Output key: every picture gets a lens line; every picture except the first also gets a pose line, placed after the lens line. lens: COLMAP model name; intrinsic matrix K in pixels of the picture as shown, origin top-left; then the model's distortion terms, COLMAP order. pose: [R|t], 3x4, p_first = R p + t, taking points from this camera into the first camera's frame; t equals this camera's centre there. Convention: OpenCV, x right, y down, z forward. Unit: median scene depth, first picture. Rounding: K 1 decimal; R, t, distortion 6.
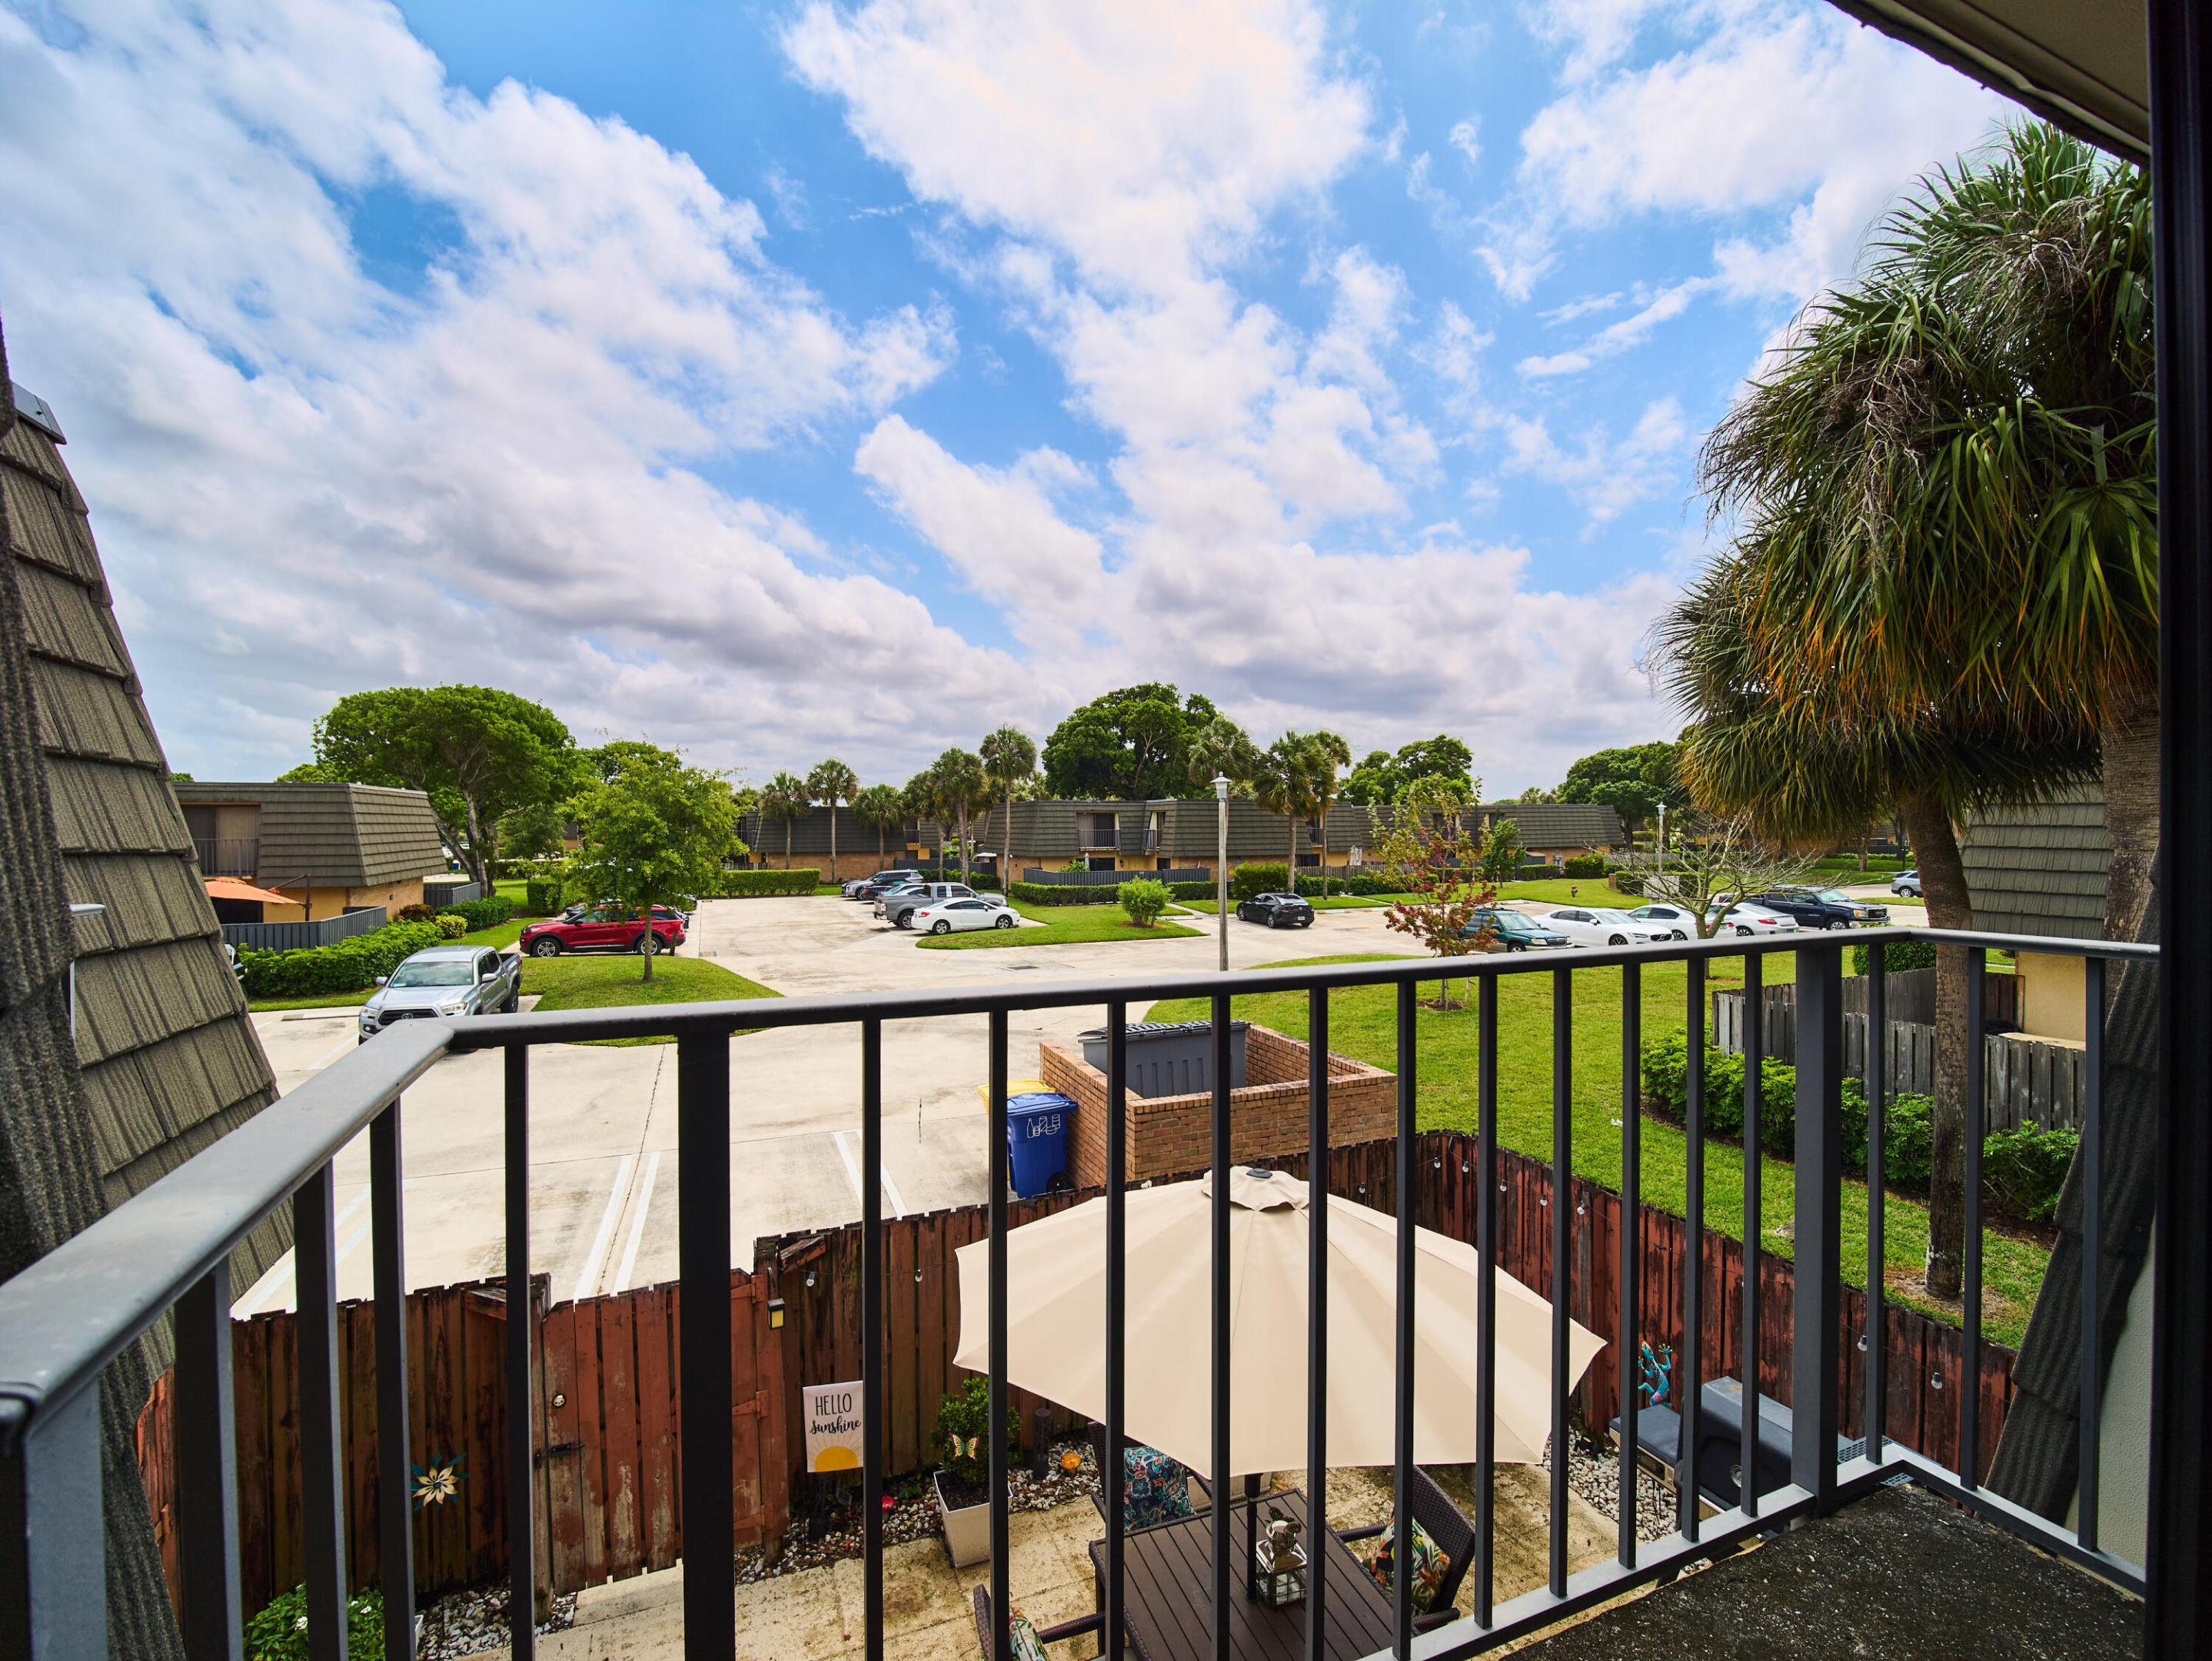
lens RADIAL K [[983.1, 0, 1106.0], [0, 983.1, 830.5], [0, 0, 1]] dist [-0.014483, 0.000269]
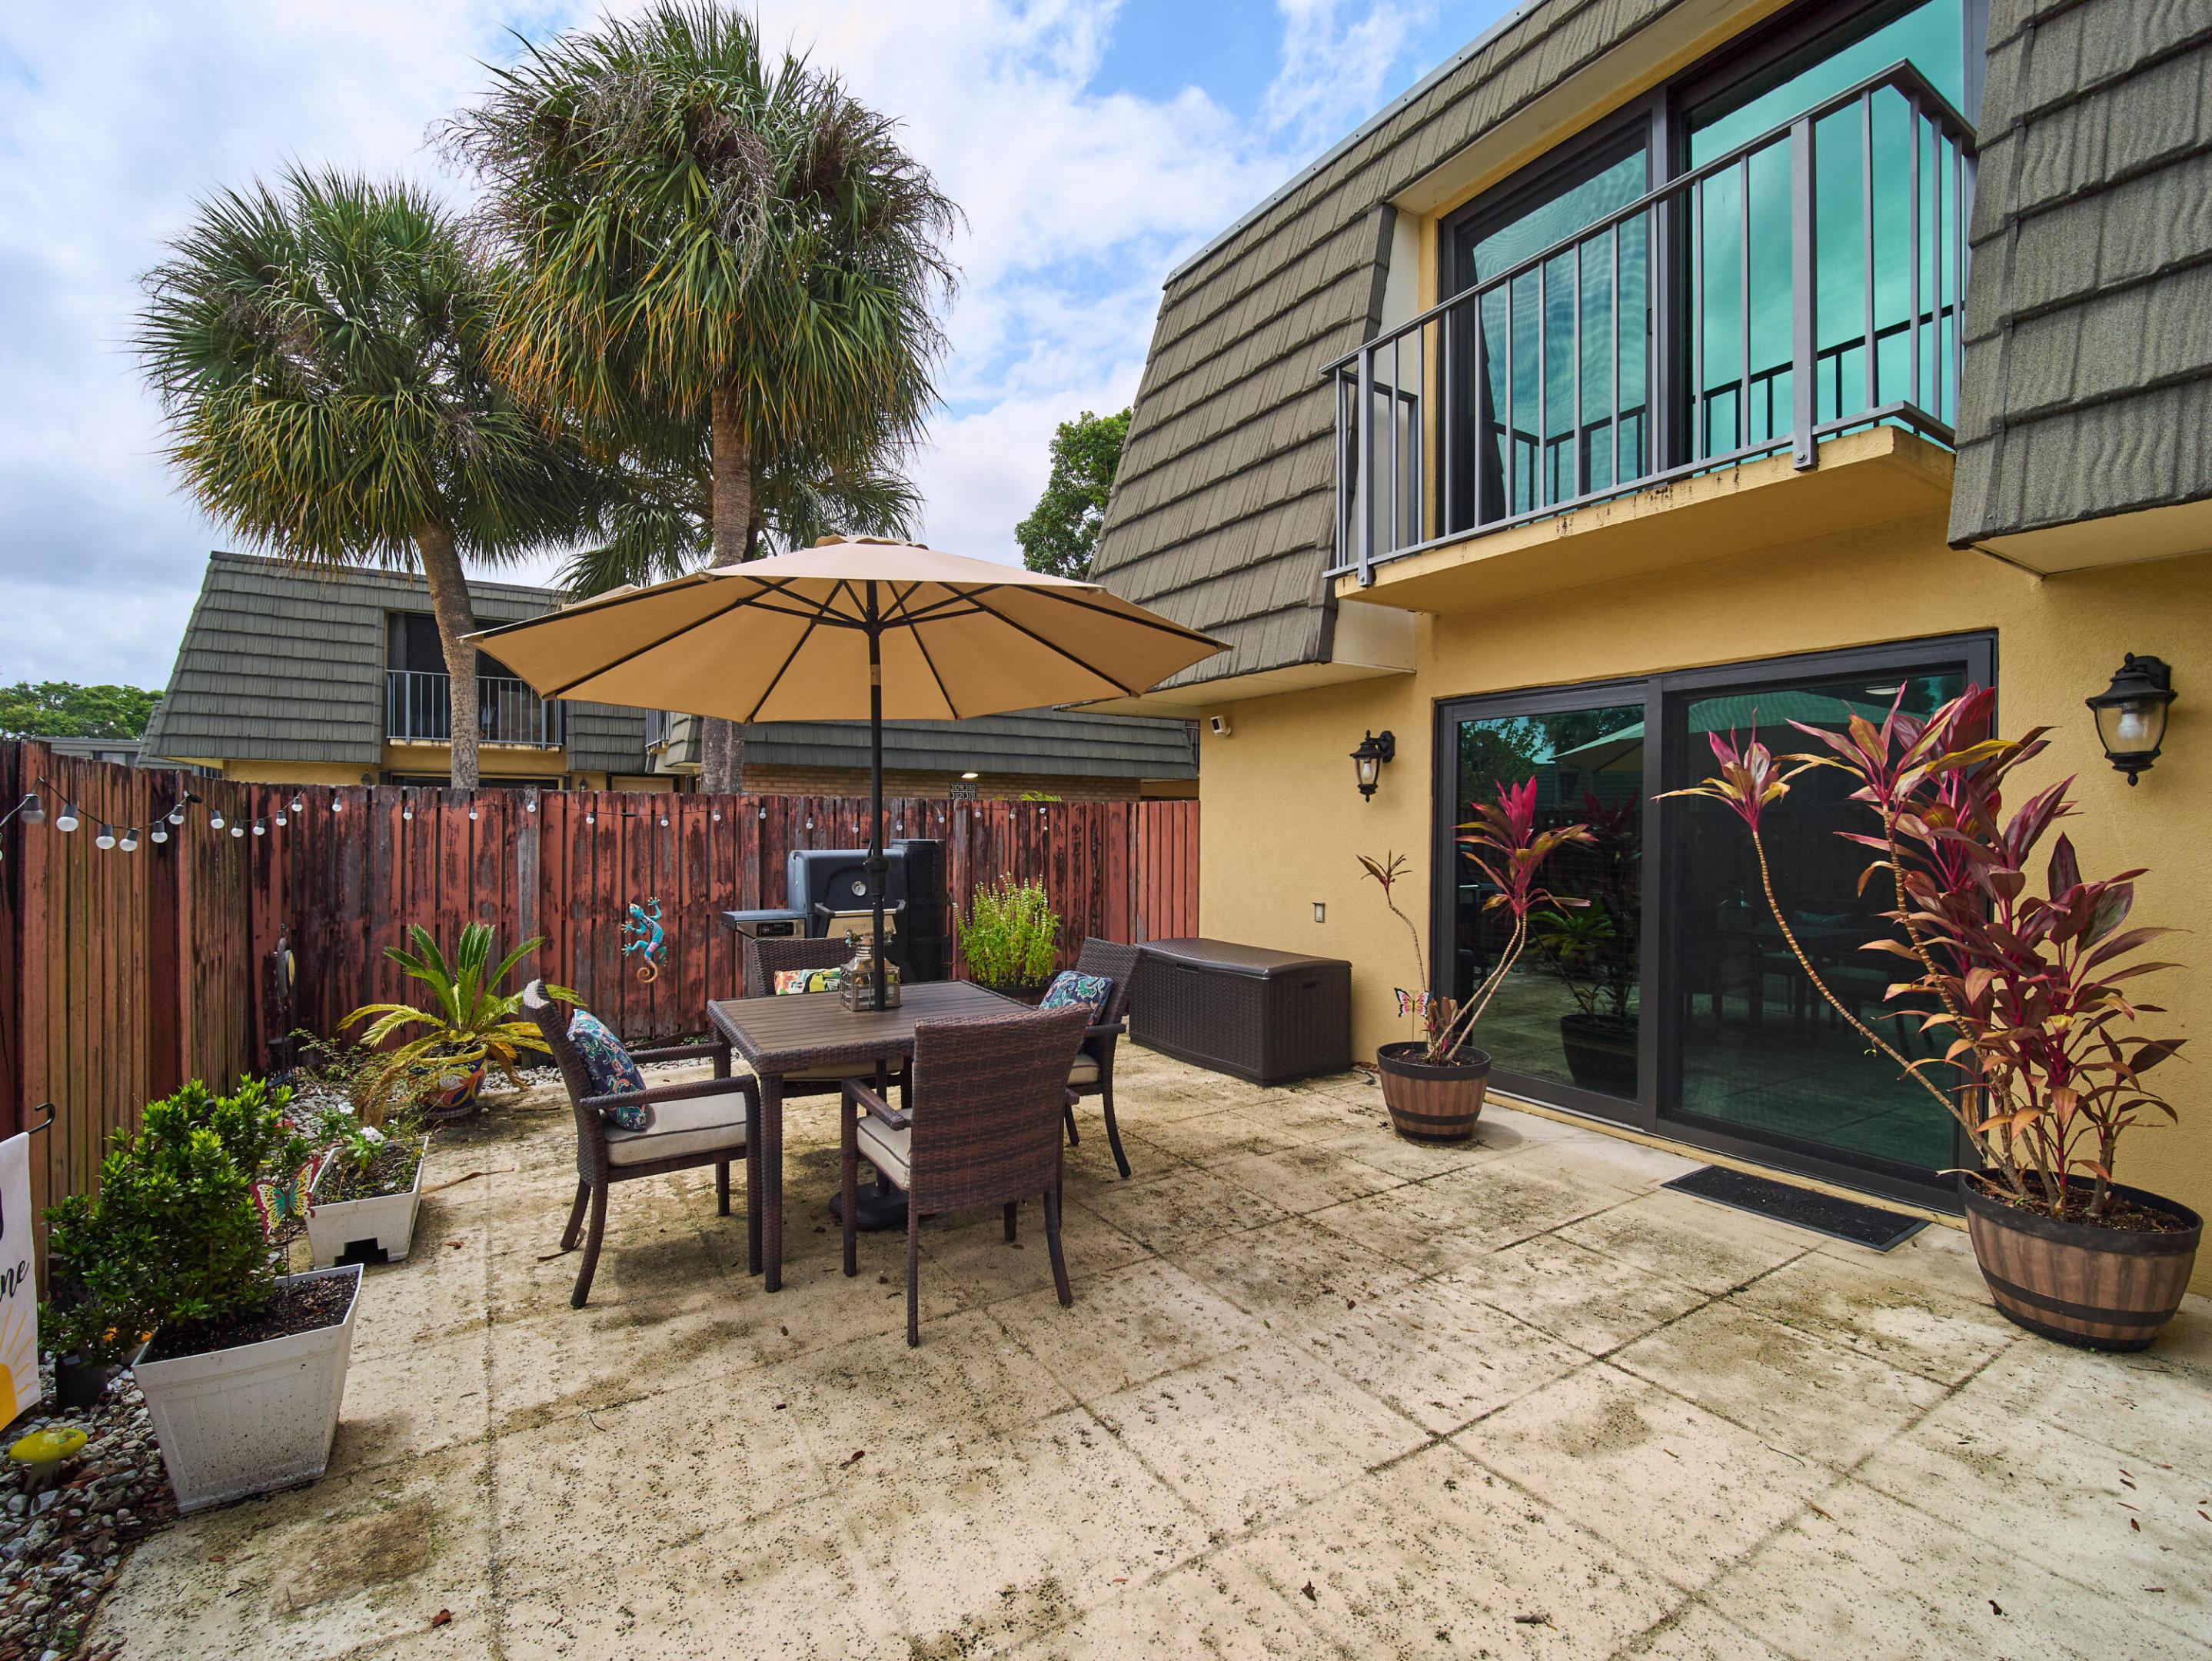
lens RADIAL K [[983.1, 0, 1106.0], [0, 983.1, 830.5], [0, 0, 1]] dist [-0.014483, 0.000269]
pose [[-0.157956, -0.009871, 0.987397, -0.222833], [-0.001105, 0.999951, 0.009819, 0.176905], [-0.987446, 0.000460, -0.157959, 0.271576]]
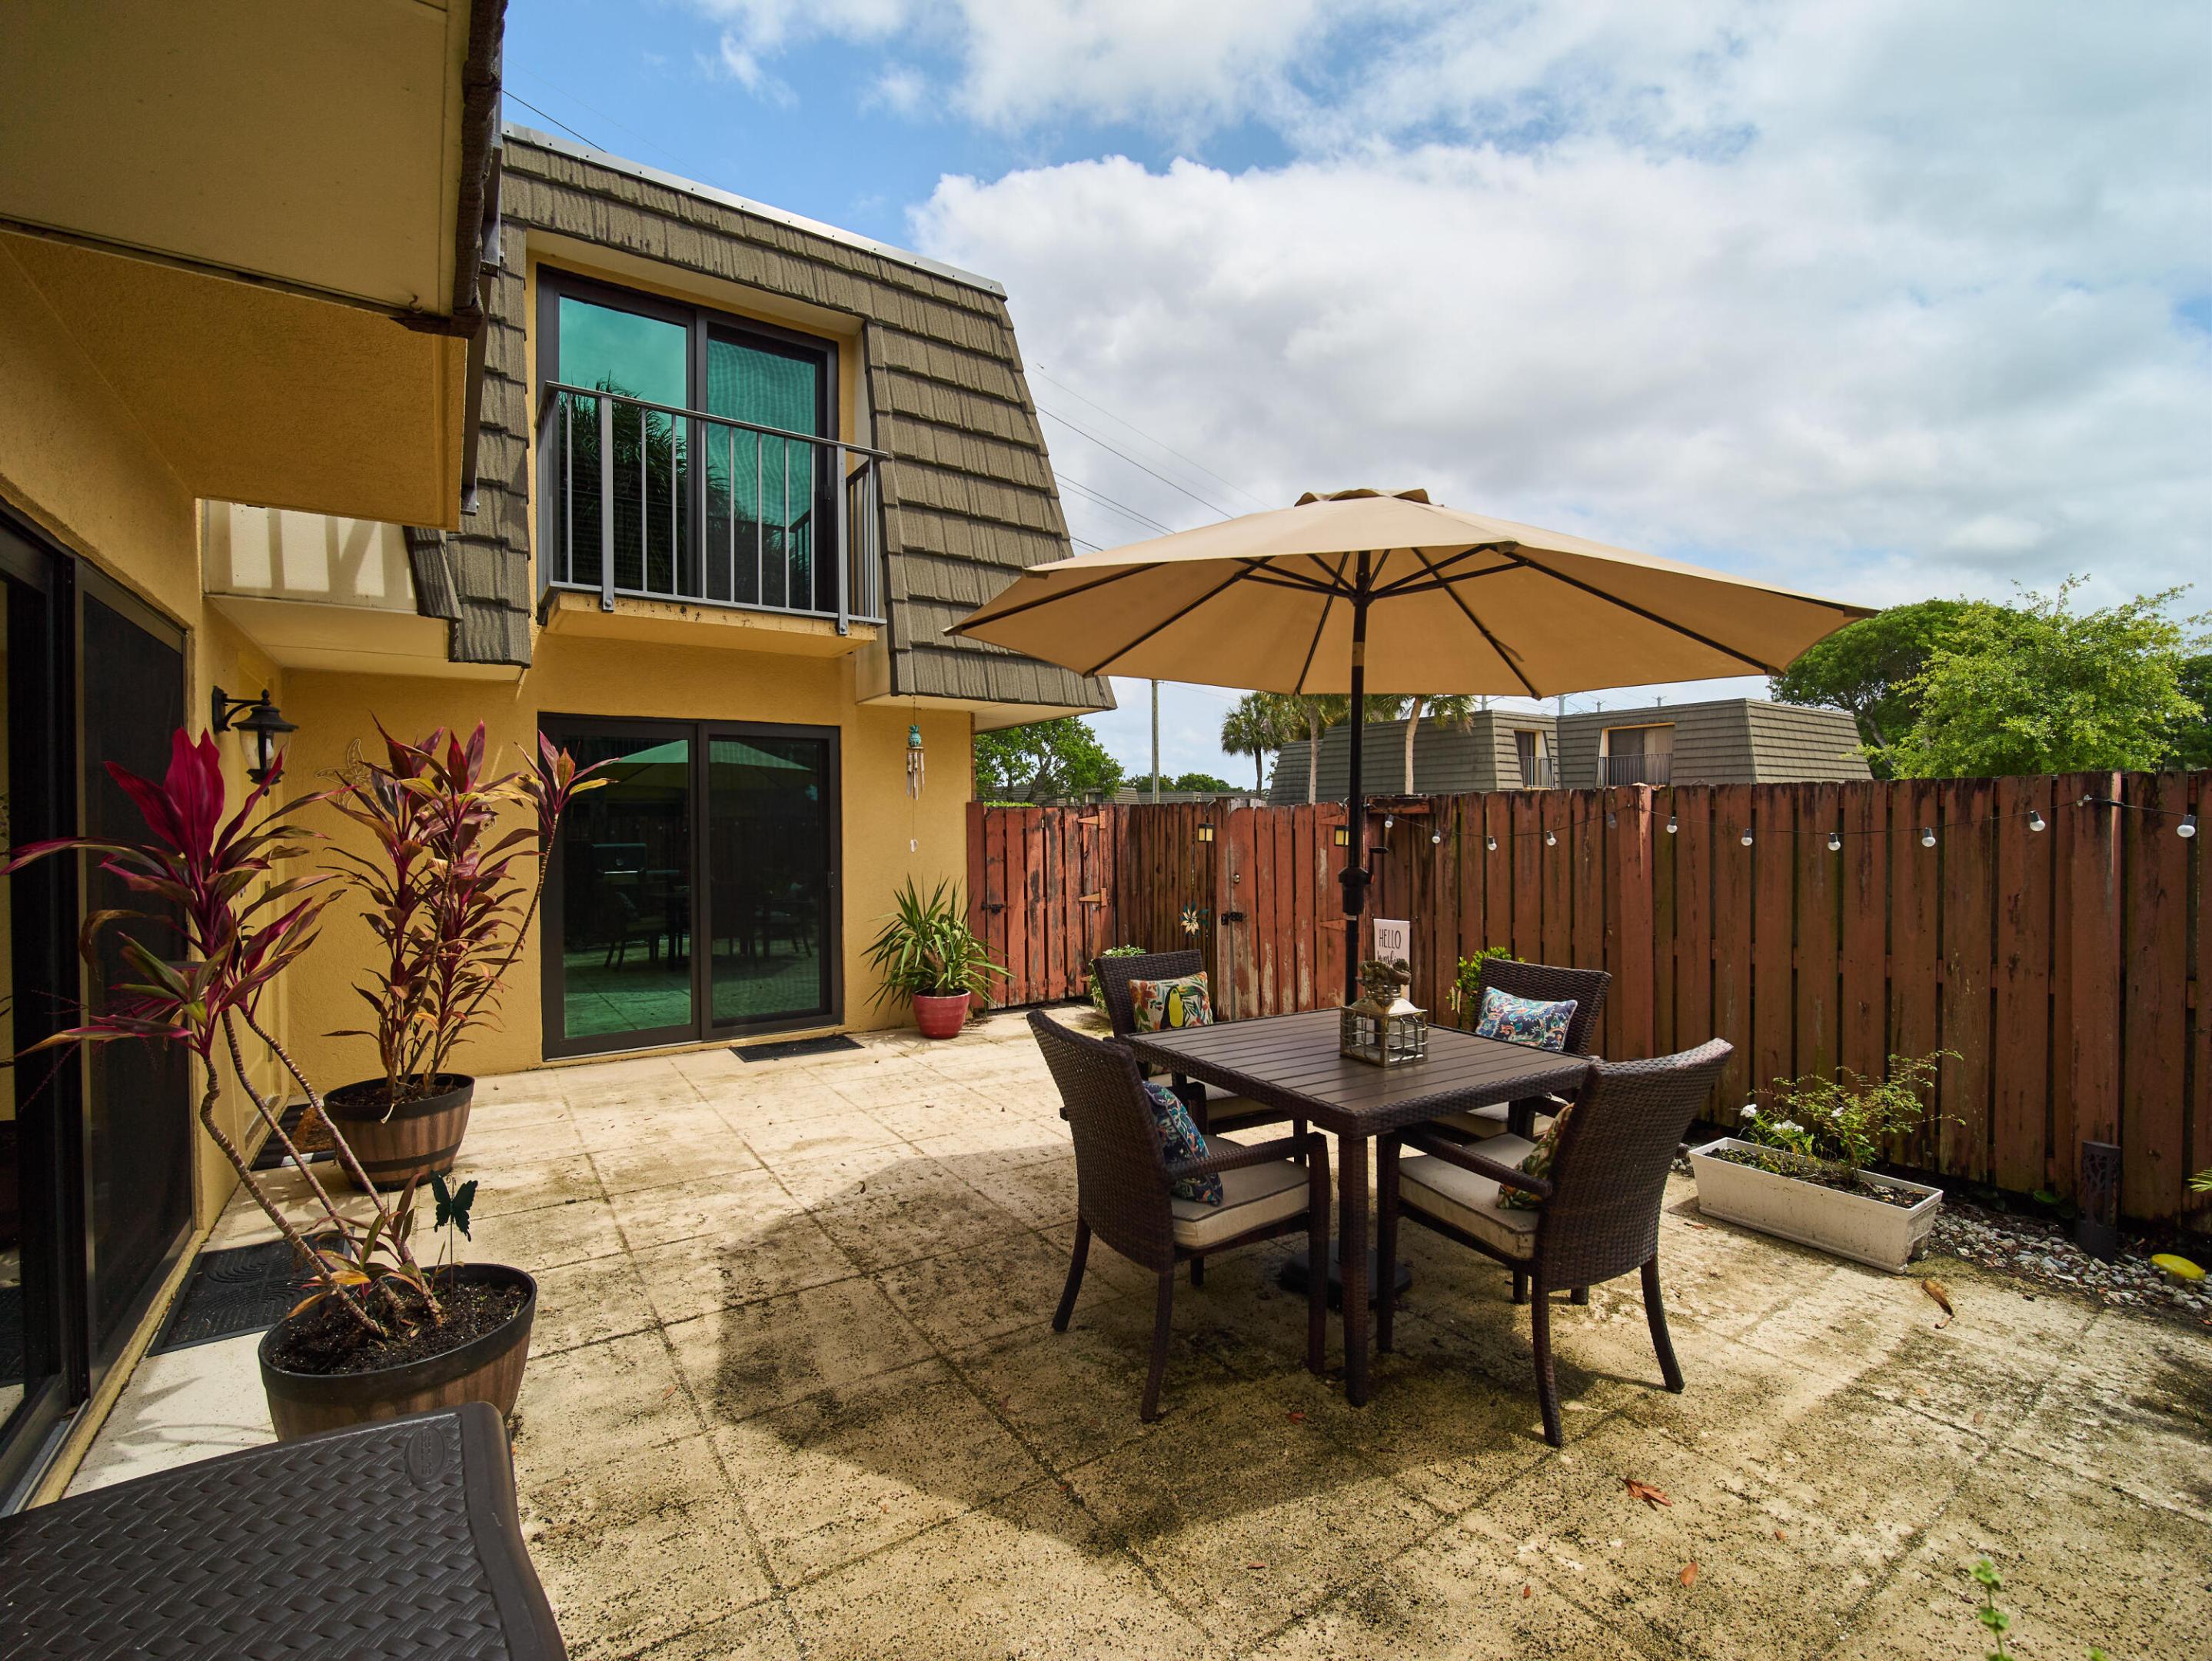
lens RADIAL K [[983.1, 0, 1106.0], [0, 983.1, 830.5], [0, 0, 1]] dist [-0.014483, 0.000269]
pose [[0.199069, 0.001872, -0.979984, 0.247475], [-0.000365, 0.999998, 0.001836, 0.177666], [0.979985, -0.000008, 0.199070, 0.191560]]
